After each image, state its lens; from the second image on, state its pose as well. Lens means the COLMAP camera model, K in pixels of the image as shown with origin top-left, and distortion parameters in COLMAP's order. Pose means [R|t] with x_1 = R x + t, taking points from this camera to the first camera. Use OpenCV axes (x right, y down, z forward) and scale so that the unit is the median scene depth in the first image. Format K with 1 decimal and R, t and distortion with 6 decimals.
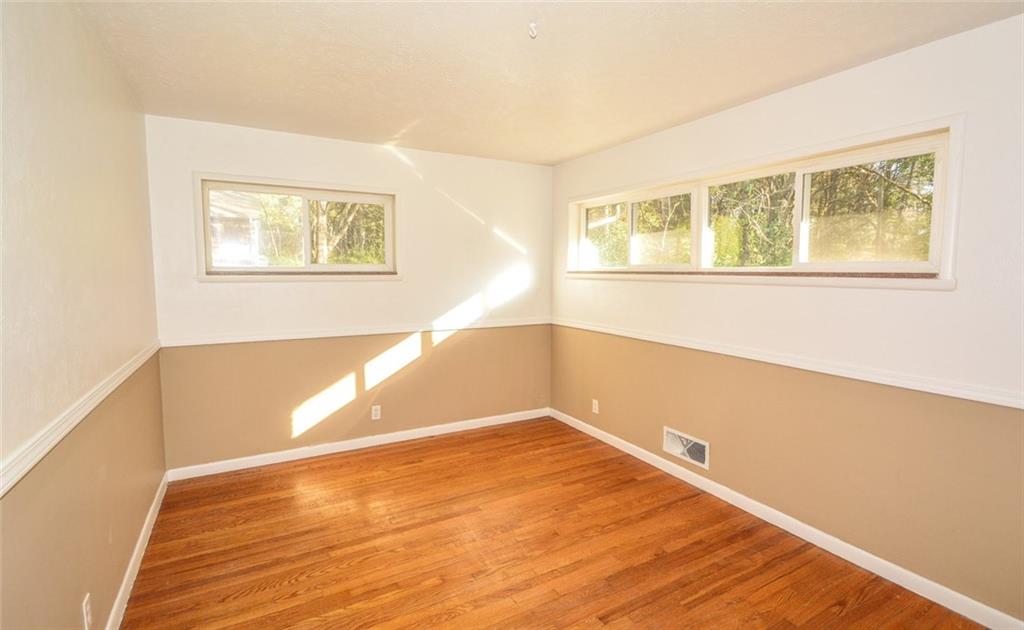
lens RADIAL K [[472.7, 0, 511.3], [0, 472.7, 313.8], [0, 0, 1]] dist [-0.000653, -0.000050]
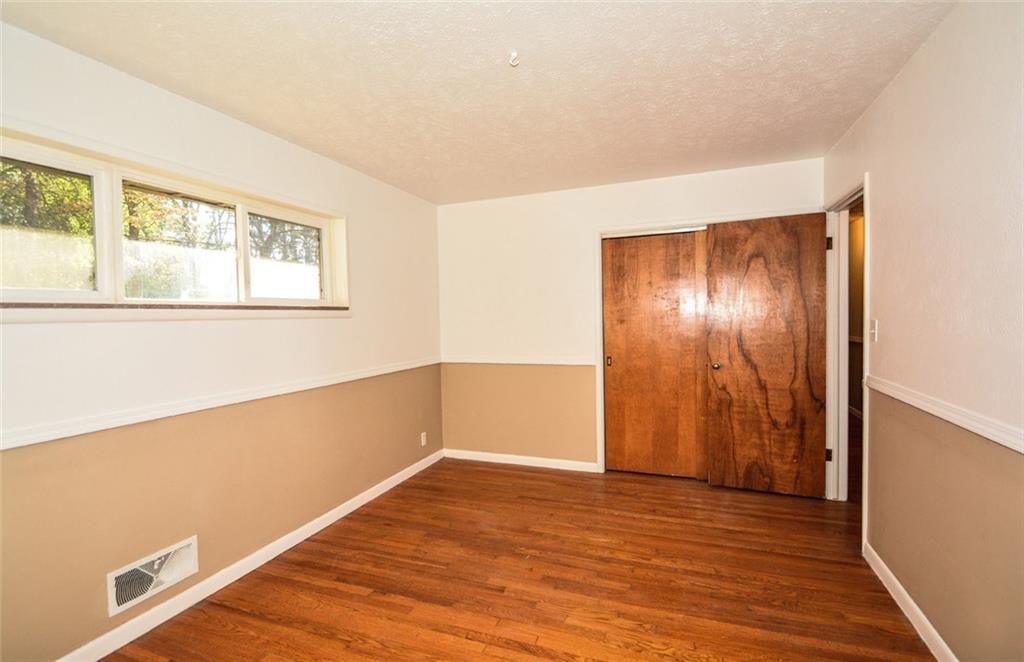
lens RADIAL K [[465.7, 0, 502.7], [0, 465.7, 333.5], [0, 0, 1]] dist [0.018104, -0.000141]
pose [[-0.634666, -0.021261, 0.772494, -0.564626], [0.083340, 0.991909, 0.095770, -0.086154], [-0.768279, 0.125161, -0.627759, 1.326778]]
